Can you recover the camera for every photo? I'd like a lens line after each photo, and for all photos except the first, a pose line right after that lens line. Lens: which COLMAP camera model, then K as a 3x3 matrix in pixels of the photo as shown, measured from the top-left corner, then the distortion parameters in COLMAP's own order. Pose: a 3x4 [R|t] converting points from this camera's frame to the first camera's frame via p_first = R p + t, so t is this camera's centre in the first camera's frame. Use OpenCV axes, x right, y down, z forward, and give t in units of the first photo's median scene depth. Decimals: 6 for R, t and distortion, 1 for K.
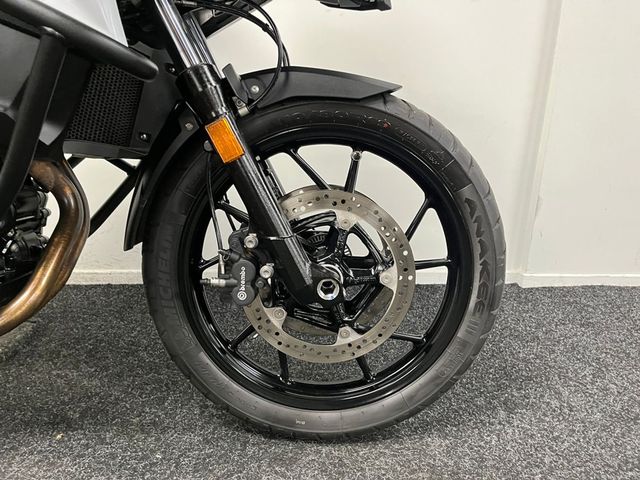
lens RADIAL K [[490.3, 0, 316.6], [0, 490.3, 241.0], [0, 0, 1]] dist [0.087481, -0.132260]
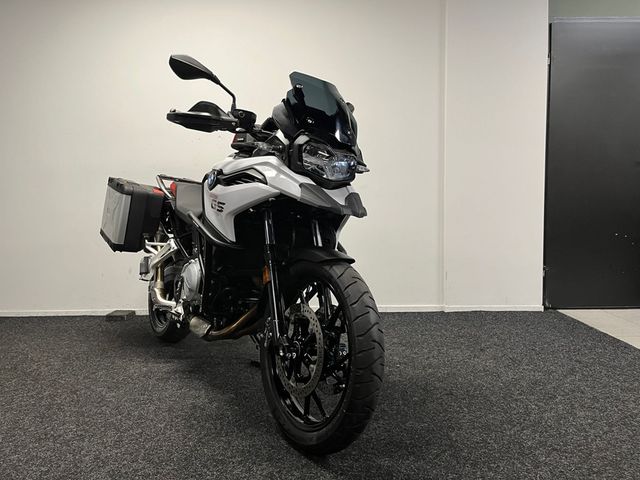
lens RADIAL K [[480.3, 0, 320.0], [0, 480.3, 240.0], [0, 0, 1]] dist [0.081406, -0.108112]
pose [[0.517842, 0.046414, -0.854216, 1.652748], [-0.249950, 0.963165, -0.099191, -0.172924], [0.818147, 0.264876, 0.510368, -0.026141]]
